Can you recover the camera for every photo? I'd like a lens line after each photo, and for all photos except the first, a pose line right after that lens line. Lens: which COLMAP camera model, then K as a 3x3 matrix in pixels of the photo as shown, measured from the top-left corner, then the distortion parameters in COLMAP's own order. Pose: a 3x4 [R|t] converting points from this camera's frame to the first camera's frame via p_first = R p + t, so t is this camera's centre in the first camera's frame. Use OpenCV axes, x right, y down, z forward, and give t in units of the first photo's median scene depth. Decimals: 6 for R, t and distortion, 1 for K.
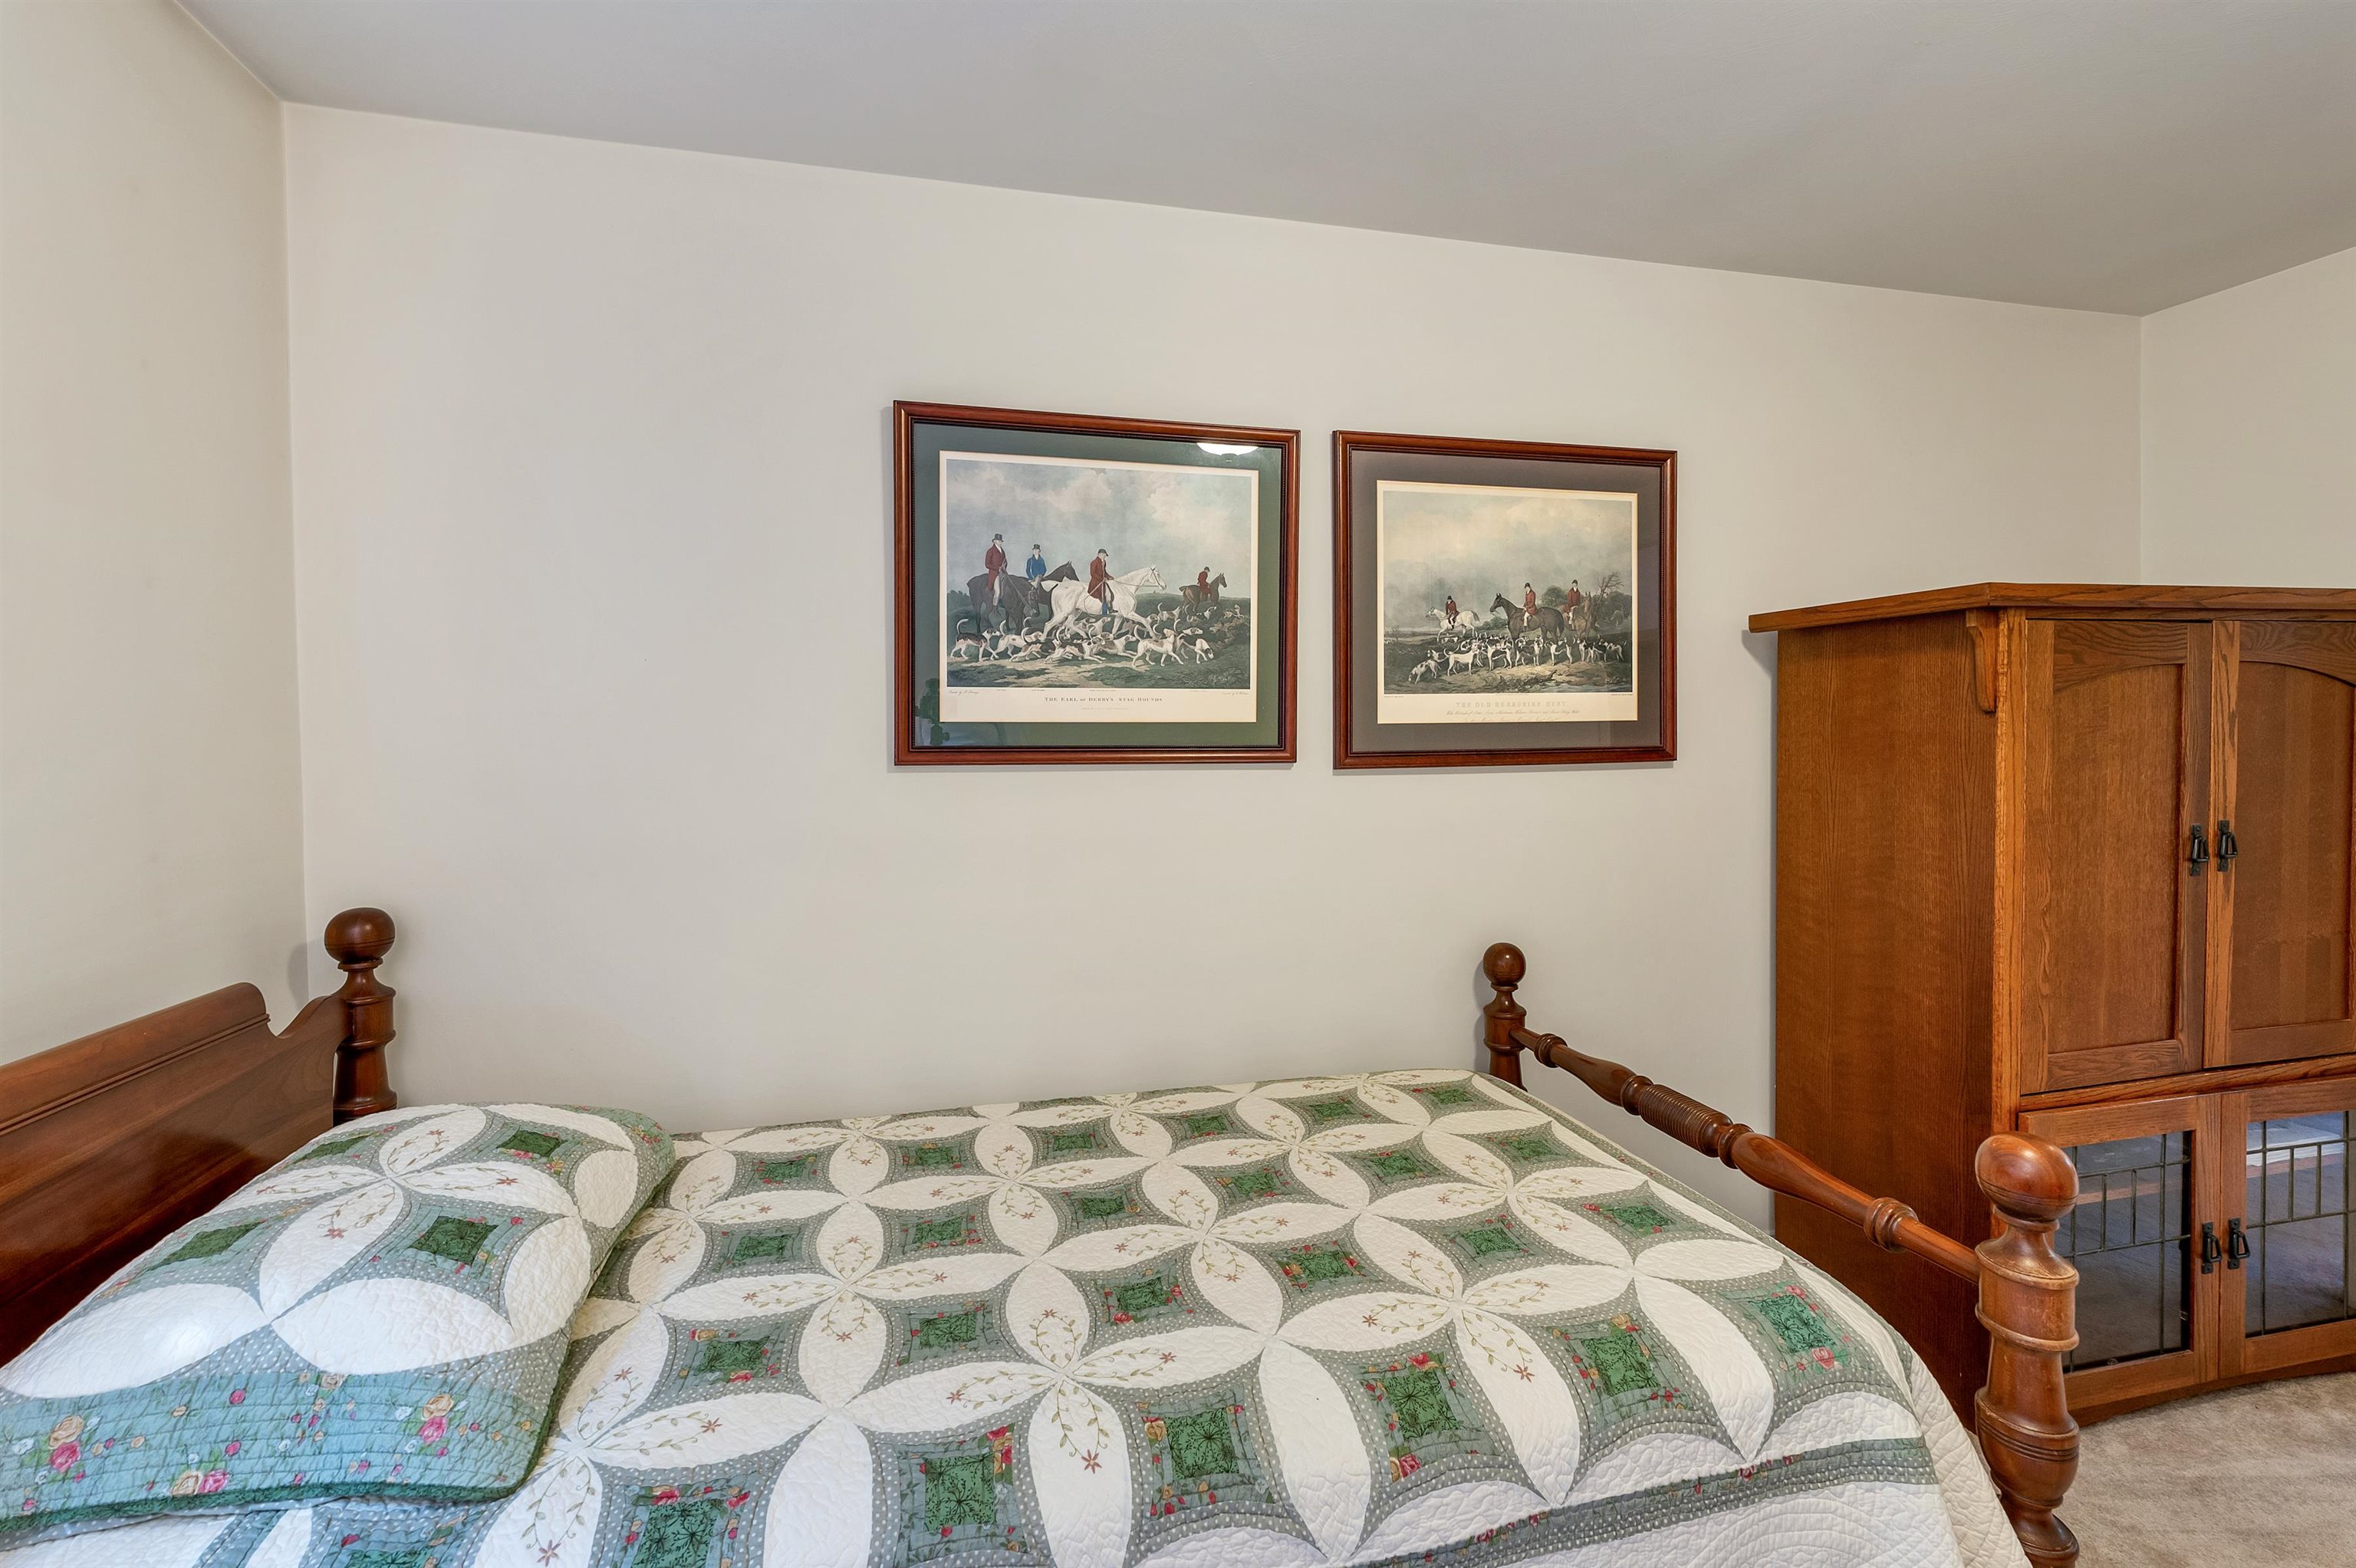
lens RADIAL K [[1023.3, 0, 1171.6], [0, 1023.3, 743.1], [0, 0, 1]] dist [0.004448, 0.000012]
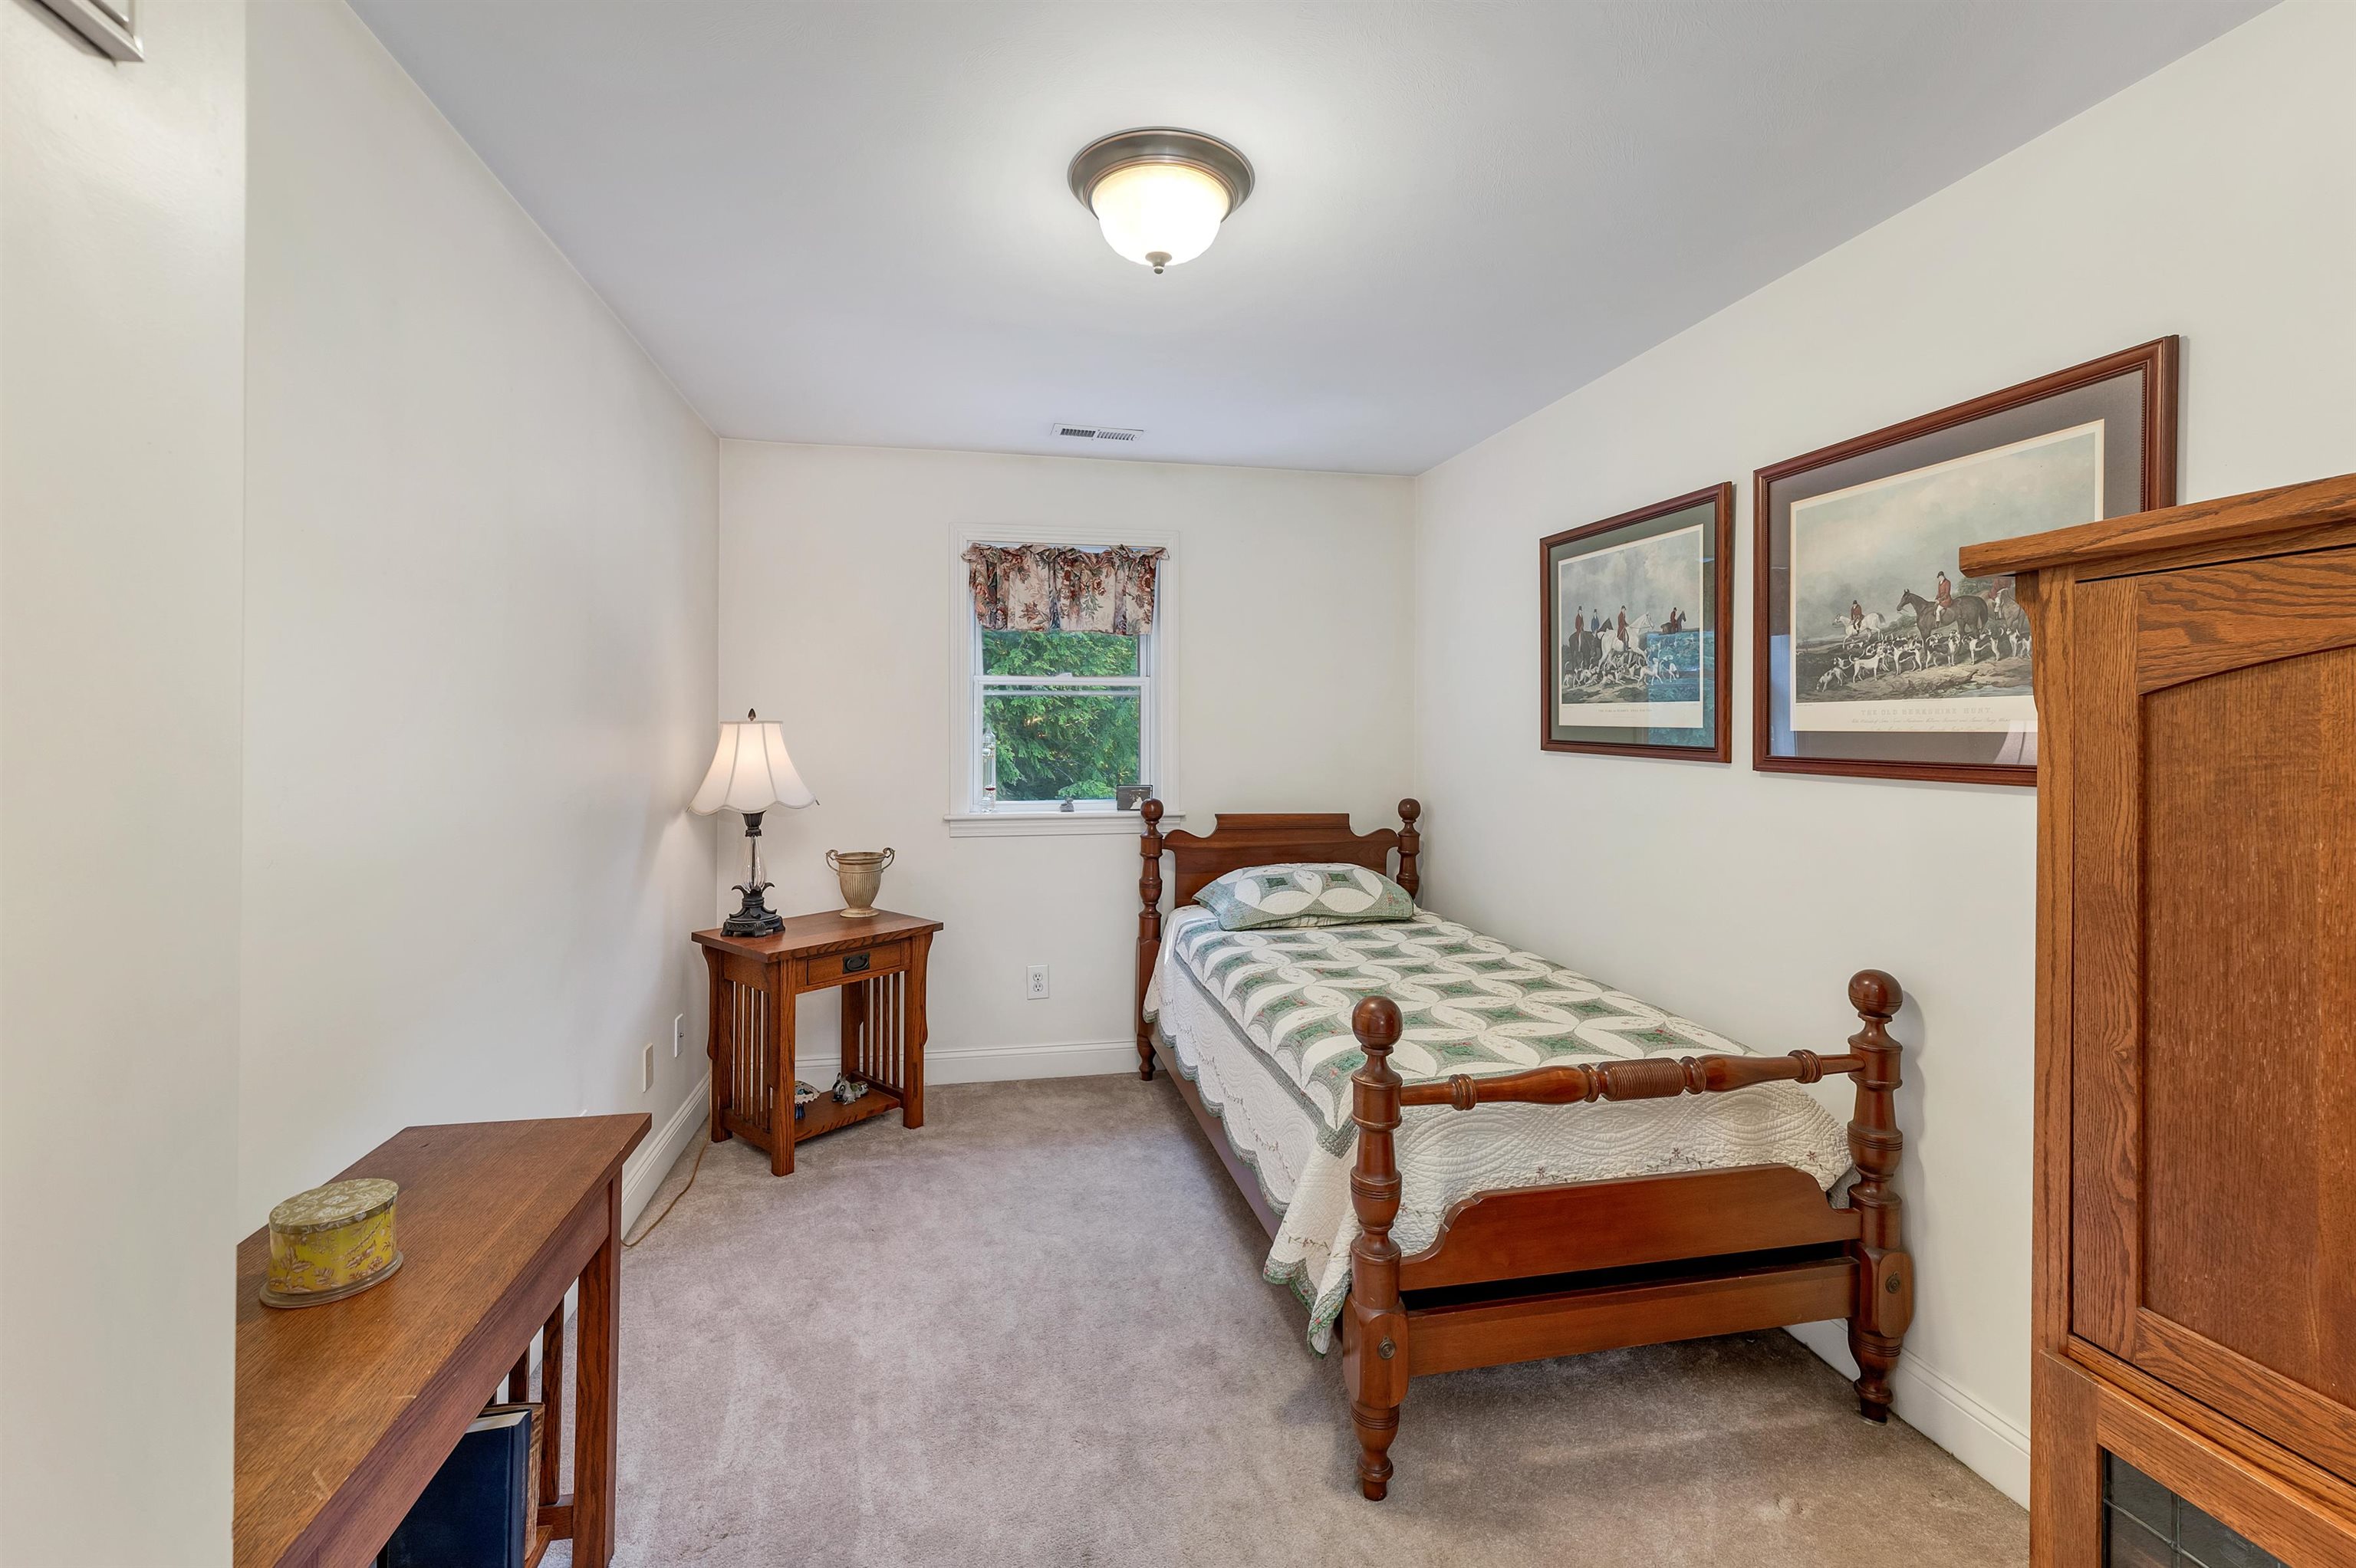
lens RADIAL K [[1023.3, 0, 1190.0], [0, 1023.3, 712.9], [0, 0, 1]] dist [0.004448, 0.000012]
pose [[-0.027477, -0.001659, -0.999621, 1.291773], [-0.018116, 0.999835, -0.001162, -0.025164], [0.999458, 0.018077, -0.027503, 0.407883]]
